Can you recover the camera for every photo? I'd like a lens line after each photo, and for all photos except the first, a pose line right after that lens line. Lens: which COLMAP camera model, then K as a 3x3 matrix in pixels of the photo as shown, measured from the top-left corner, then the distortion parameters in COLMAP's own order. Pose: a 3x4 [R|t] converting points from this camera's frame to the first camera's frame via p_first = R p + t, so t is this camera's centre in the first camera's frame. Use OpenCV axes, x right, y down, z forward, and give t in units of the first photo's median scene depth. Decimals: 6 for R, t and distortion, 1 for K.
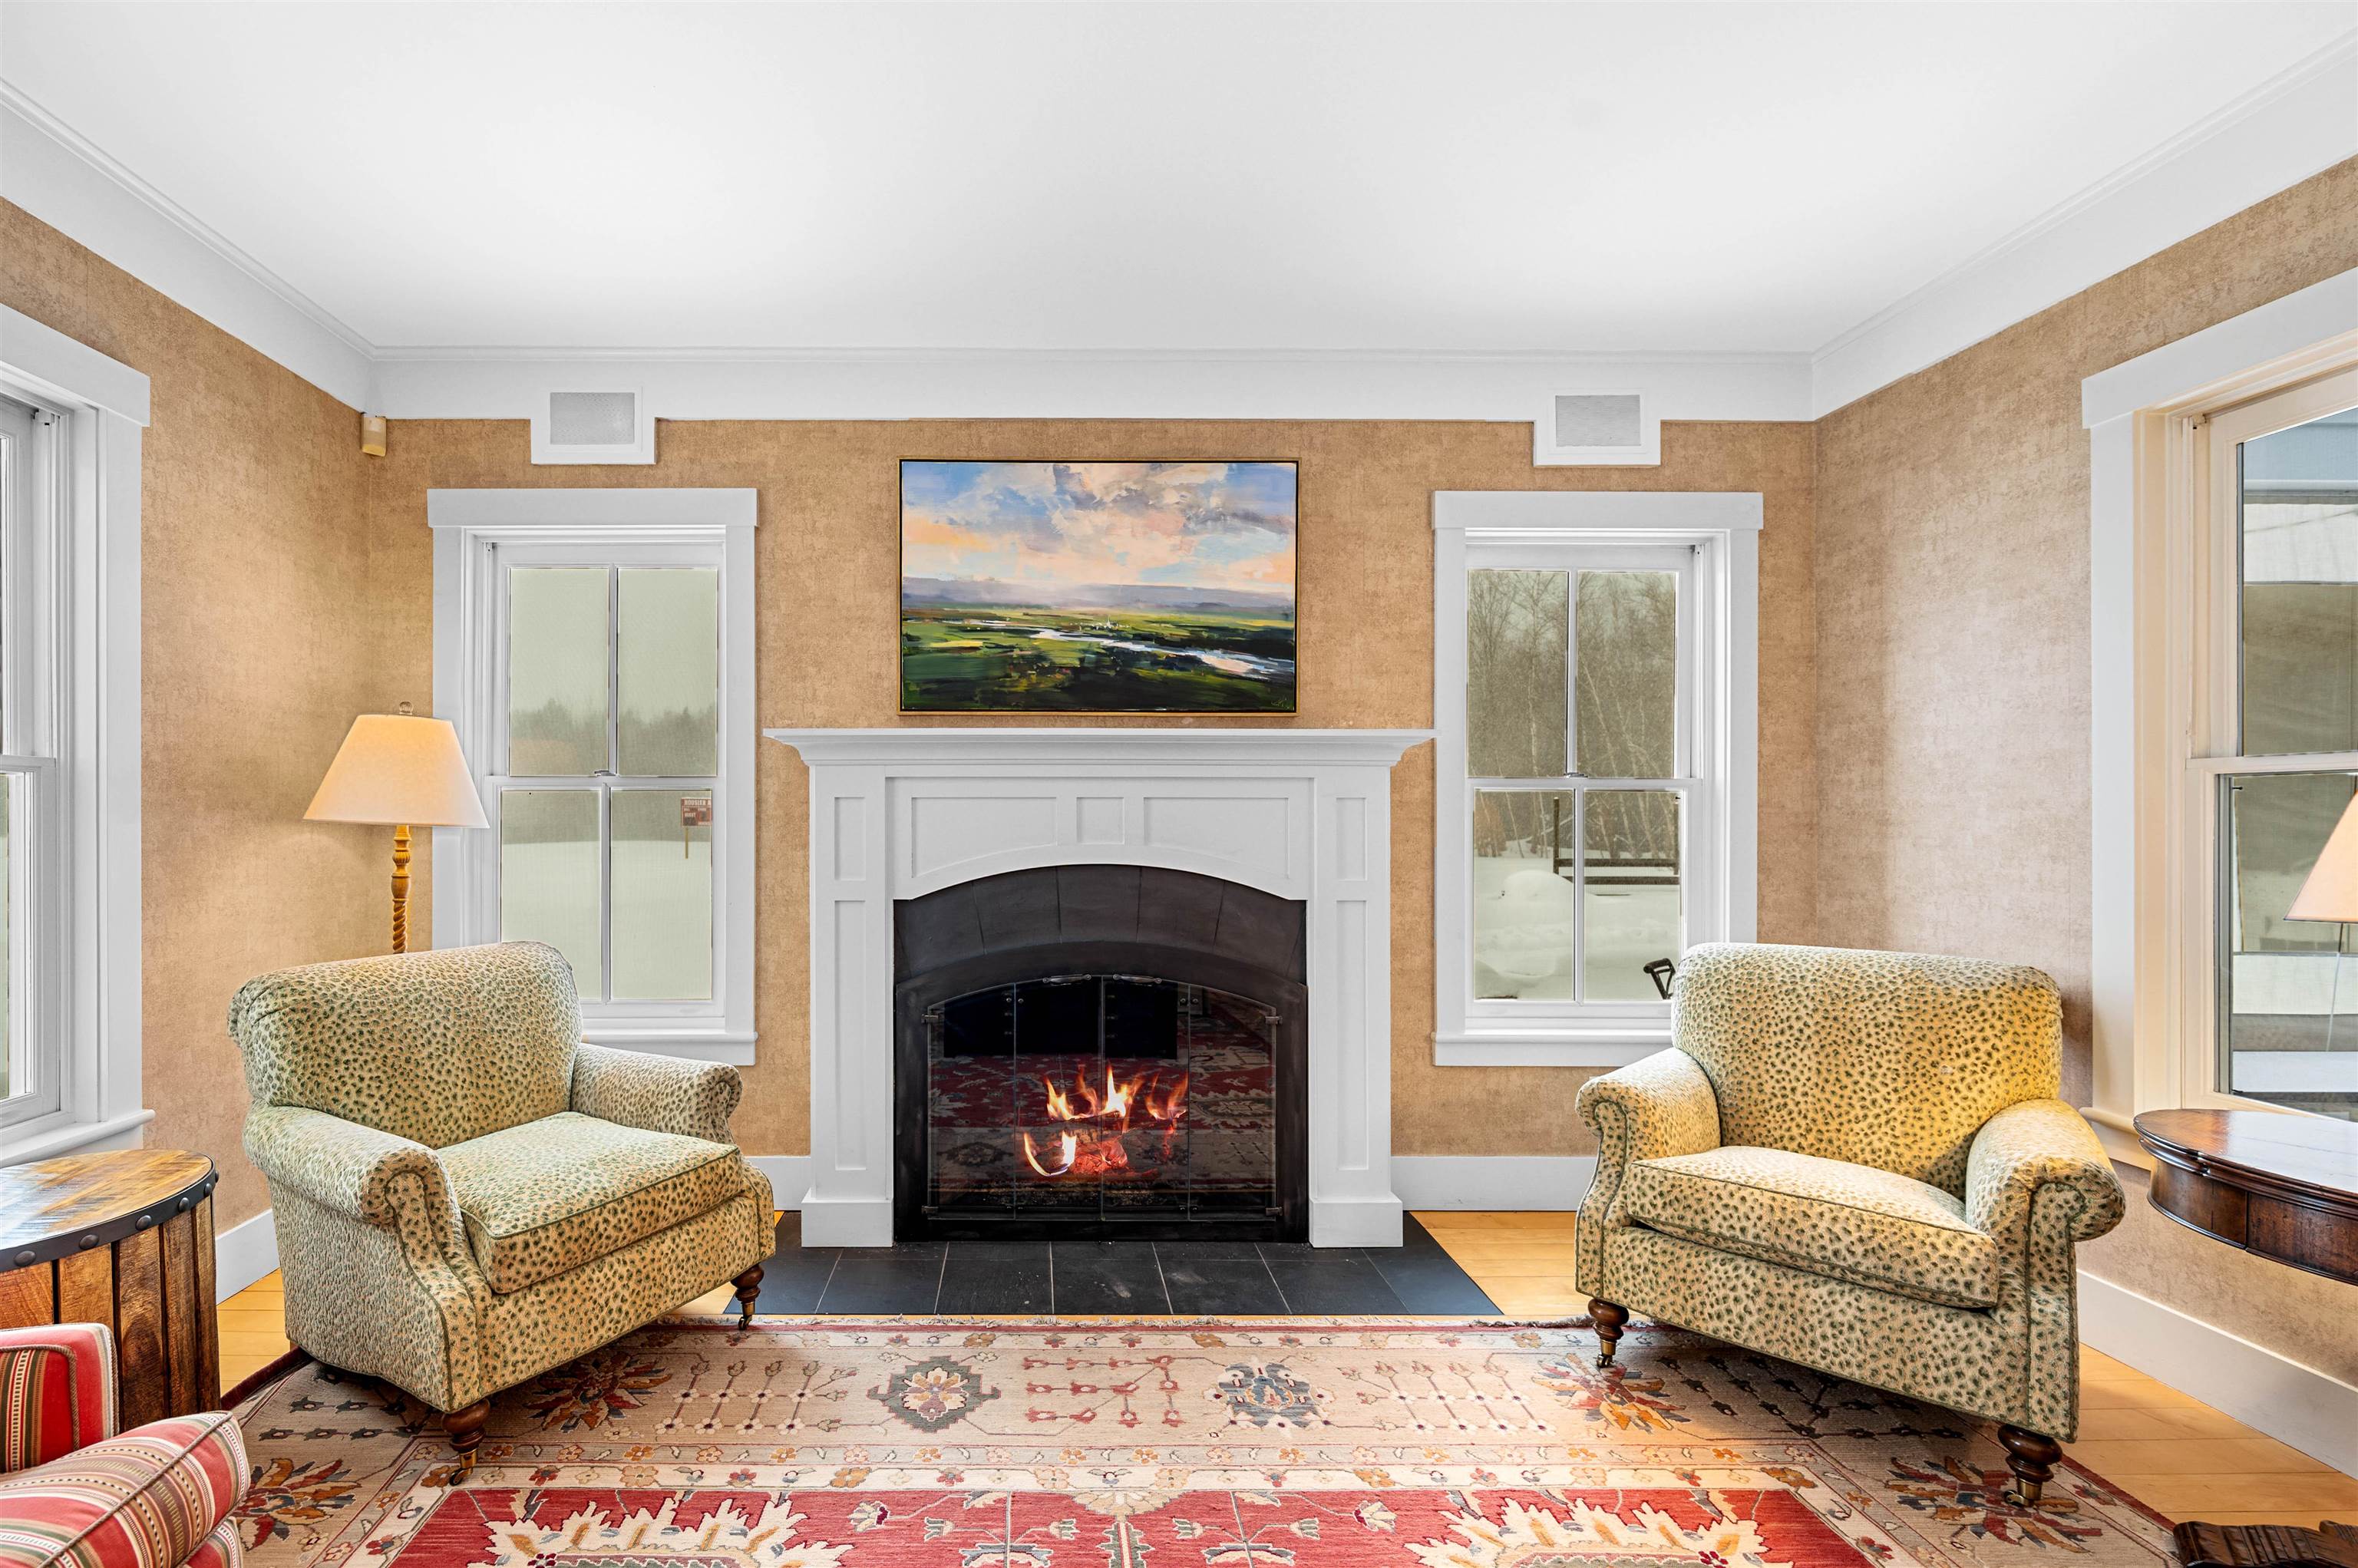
lens RADIAL K [[864.1, 0, 1175.5], [0, 864.1, 806.8], [0, 0, 1]] dist [-0.001358, -0.000269]
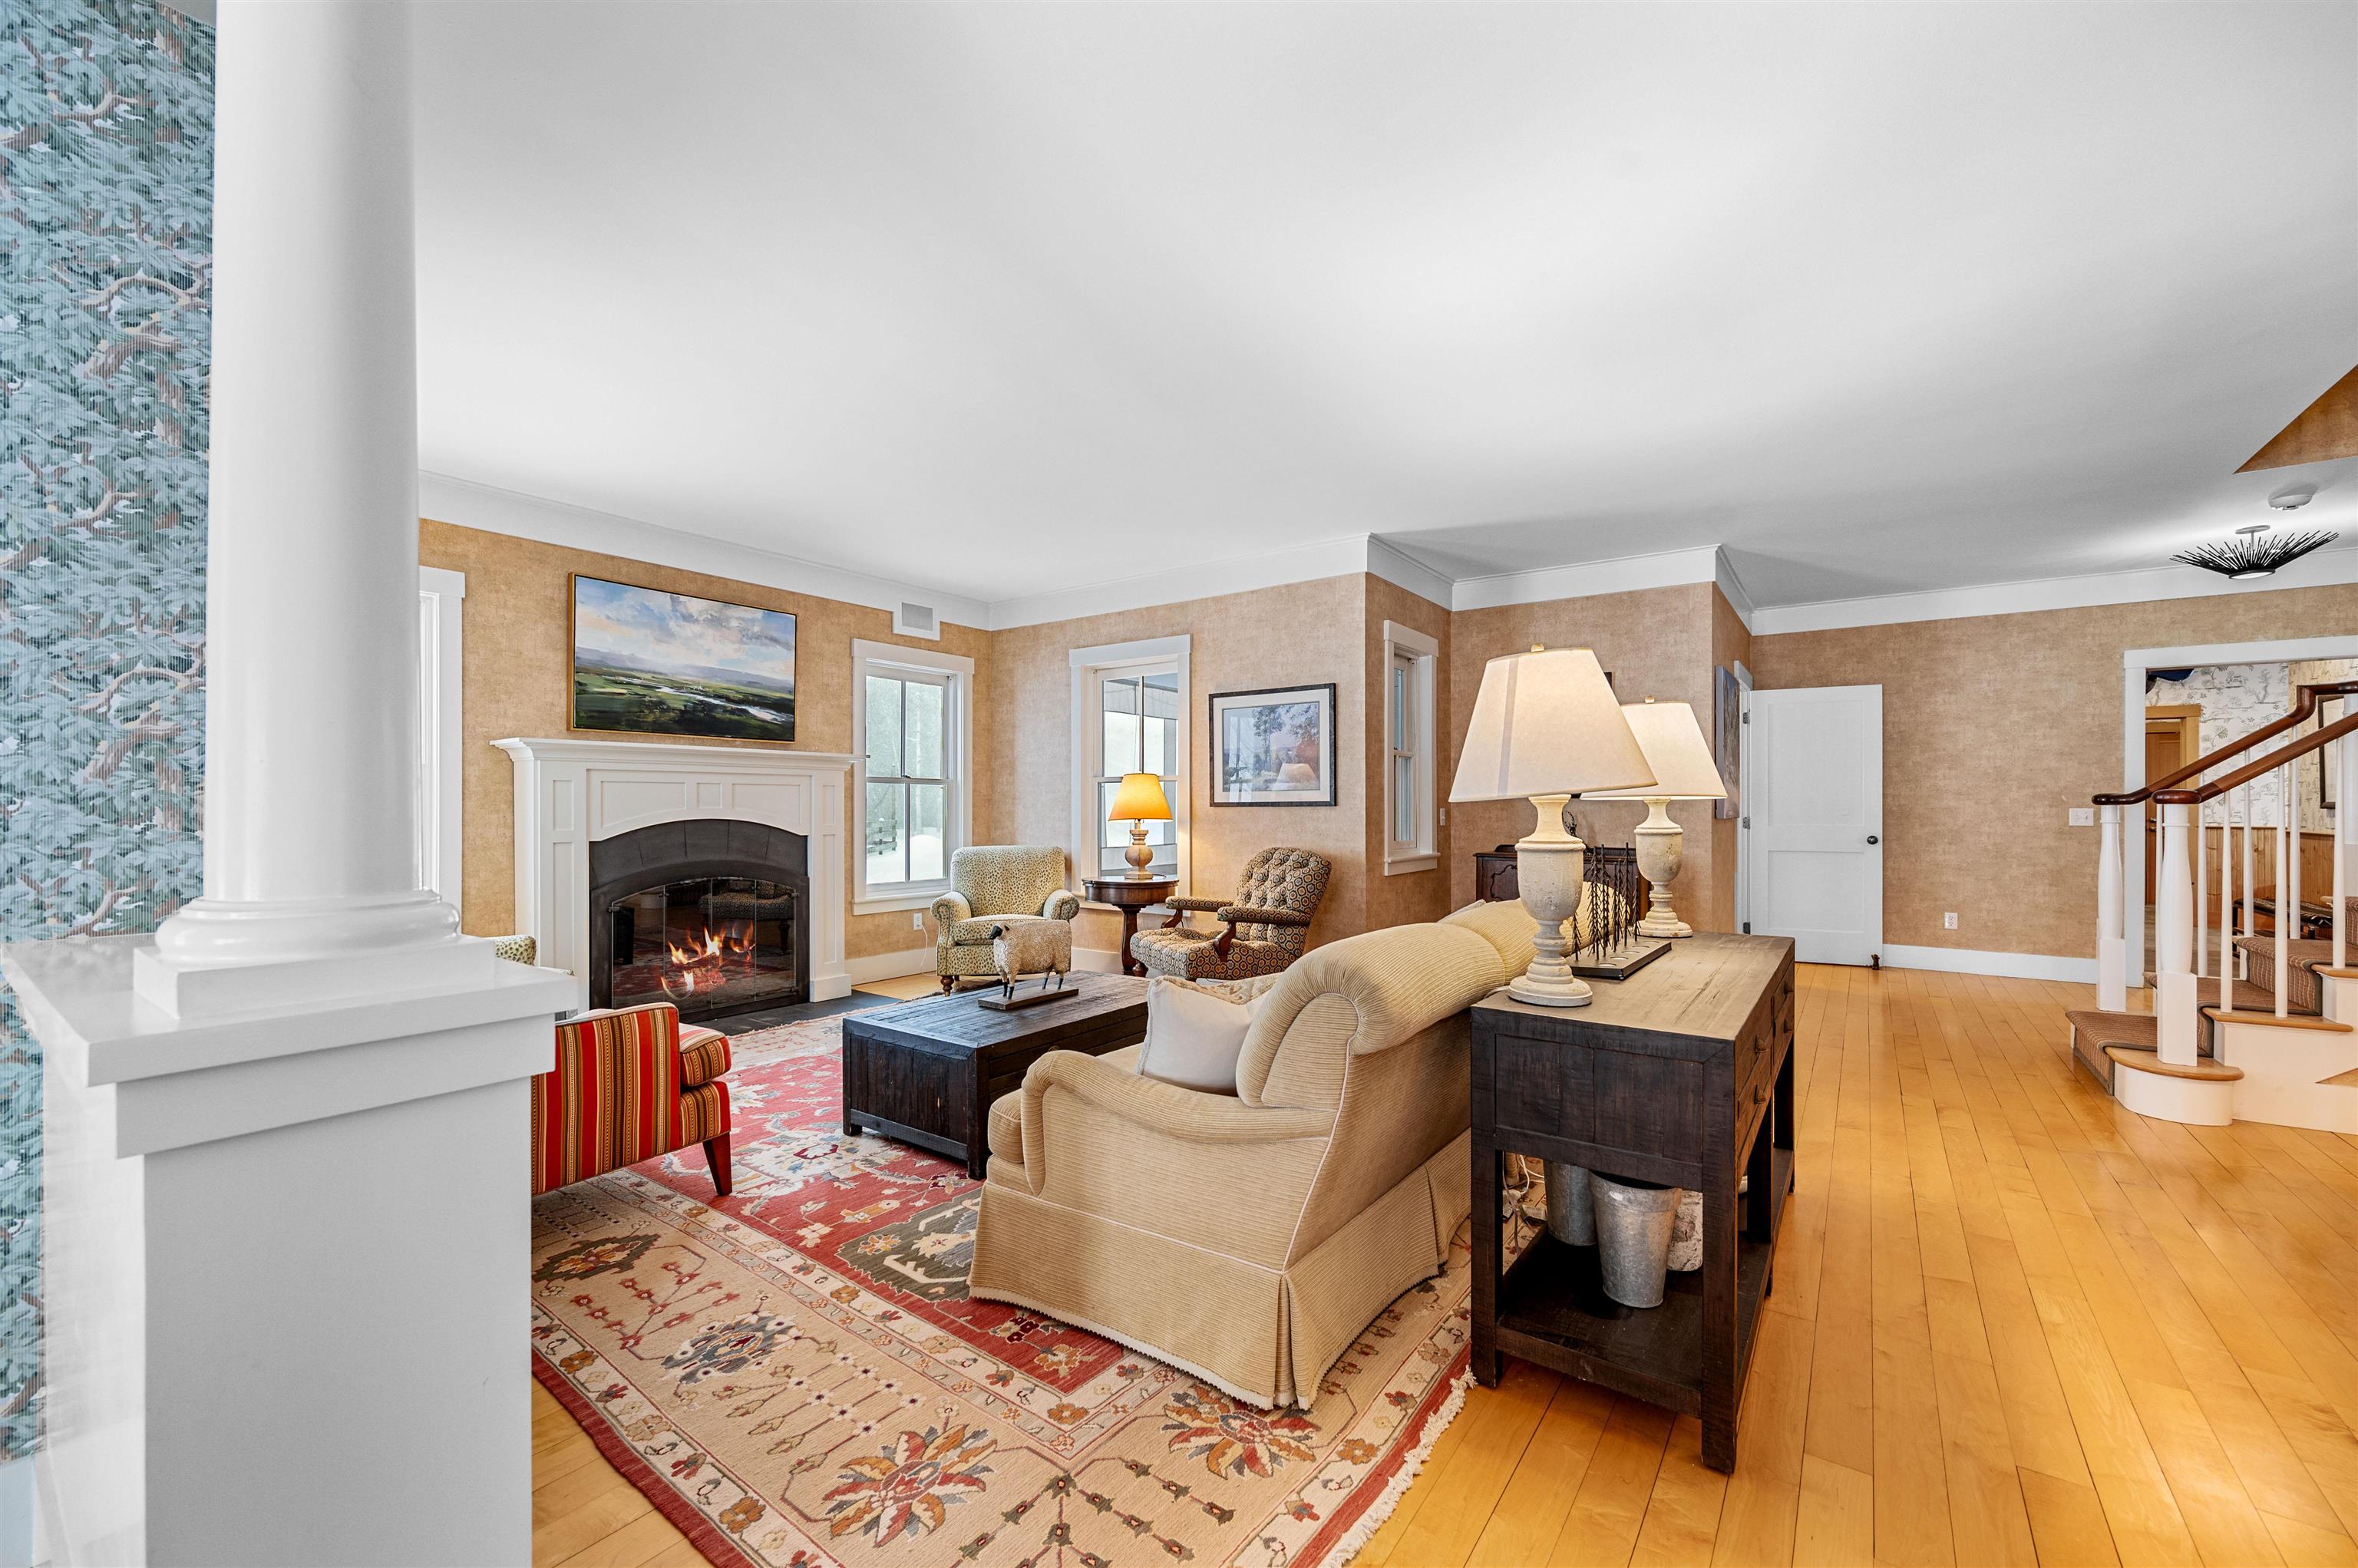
lens RADIAL K [[956.4, 0, 1178.2], [0, 956.4, 801.9], [0, 0, 1]] dist [-0.000547, -0.000050]
pose [[0.586357, 0.001910, 0.810050, -1.112907], [0.001203, 0.999994, -0.003228, 0.035985], [-0.810052, 0.002867, 0.586352, -0.985257]]
